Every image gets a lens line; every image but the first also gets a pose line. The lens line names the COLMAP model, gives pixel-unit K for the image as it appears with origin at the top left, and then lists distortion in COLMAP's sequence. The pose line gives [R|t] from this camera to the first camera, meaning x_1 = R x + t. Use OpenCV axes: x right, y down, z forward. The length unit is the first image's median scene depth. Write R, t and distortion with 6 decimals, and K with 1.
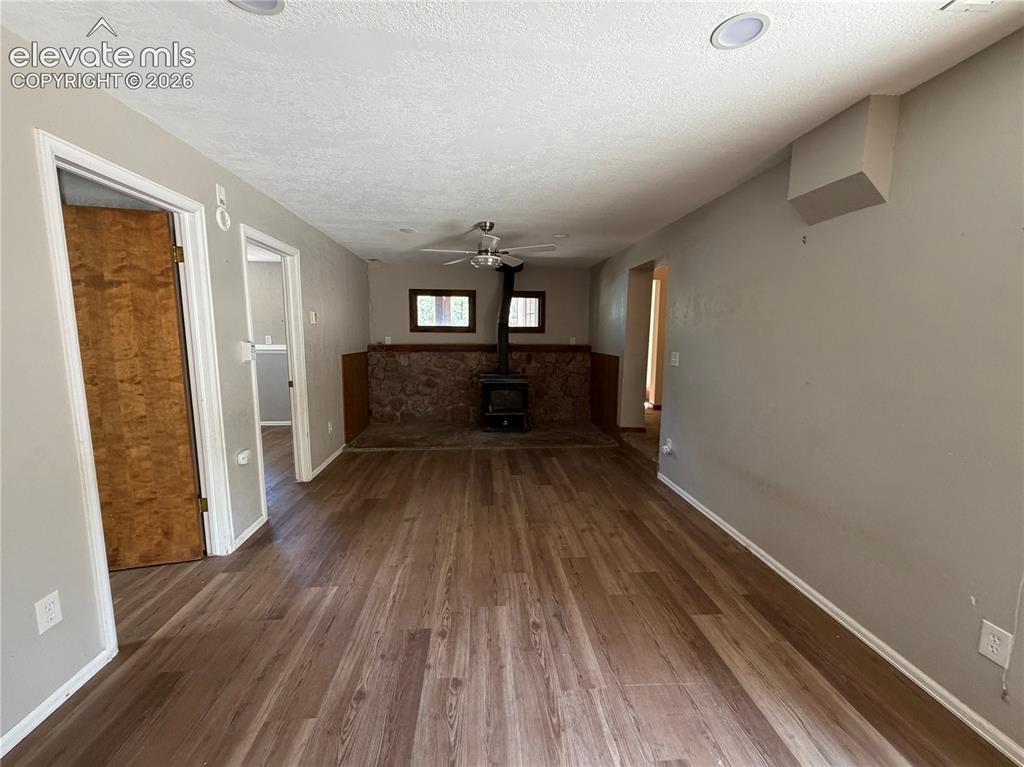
lens RADIAL K [[408.0, 0, 509.6], [0, 408.0, 384.9], [0, 0, 1]] dist [0.001017, -0.000310]
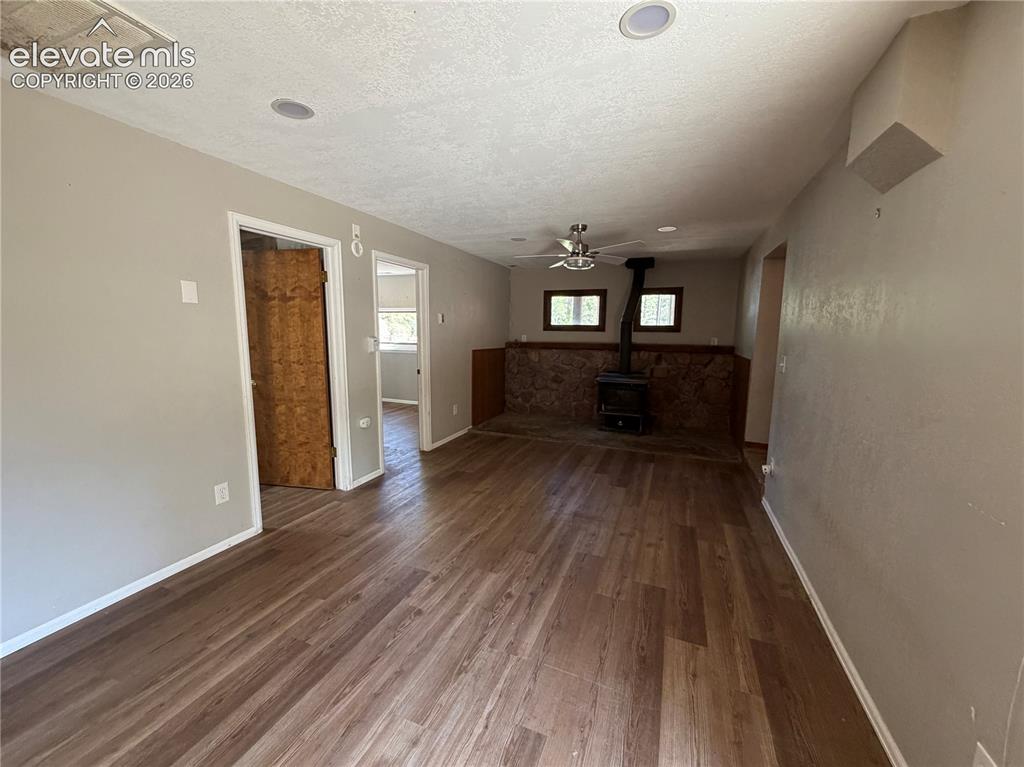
lens RADIAL K [[408.0, 0, 509.6], [0, 408.0, 384.9], [0, 0, 1]] dist [0.001017, -0.000310]
pose [[0.892281, 0.062510, -0.447132, 0.405827], [-0.060979, 0.997980, 0.017833, -0.001478], [0.447343, 0.011354, 0.894290, 0.001208]]
